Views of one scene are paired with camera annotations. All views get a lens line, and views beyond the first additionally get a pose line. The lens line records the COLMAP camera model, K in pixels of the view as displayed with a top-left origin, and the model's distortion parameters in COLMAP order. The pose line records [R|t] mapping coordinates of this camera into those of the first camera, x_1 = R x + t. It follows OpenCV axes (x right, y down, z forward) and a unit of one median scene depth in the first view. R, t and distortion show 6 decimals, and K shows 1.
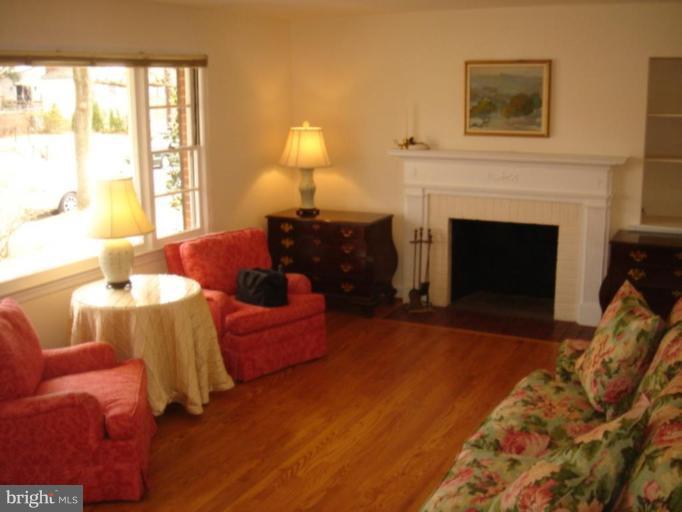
lens RADIAL K [[759.1, 0, 341.0], [0, 759.1, 256.0], [0, 0, 1]] dist [-0.162425, 0.073048]
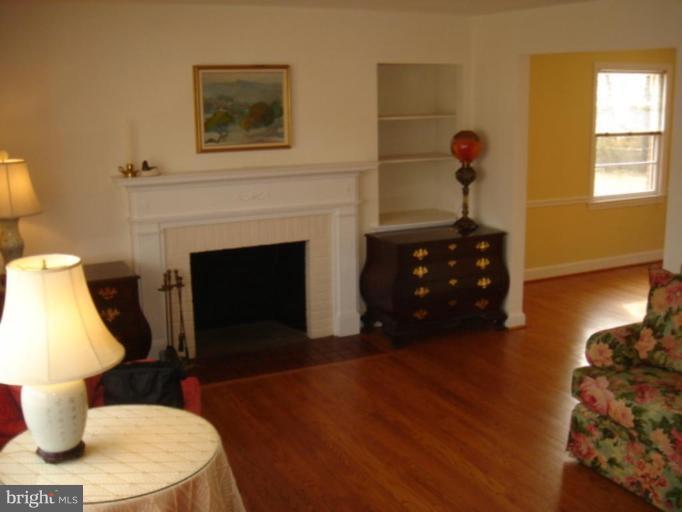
lens RADIAL K [[759.1, 0, 341.0], [0, 759.1, 256.0], [0, 0, 1]] dist [-0.162425, 0.073048]
pose [[0.602690, -0.165224, 0.780683, -0.432911], [0.179431, 0.981336, 0.069169, -0.079139], [-0.777540, 0.098391, 0.621088, 0.371028]]
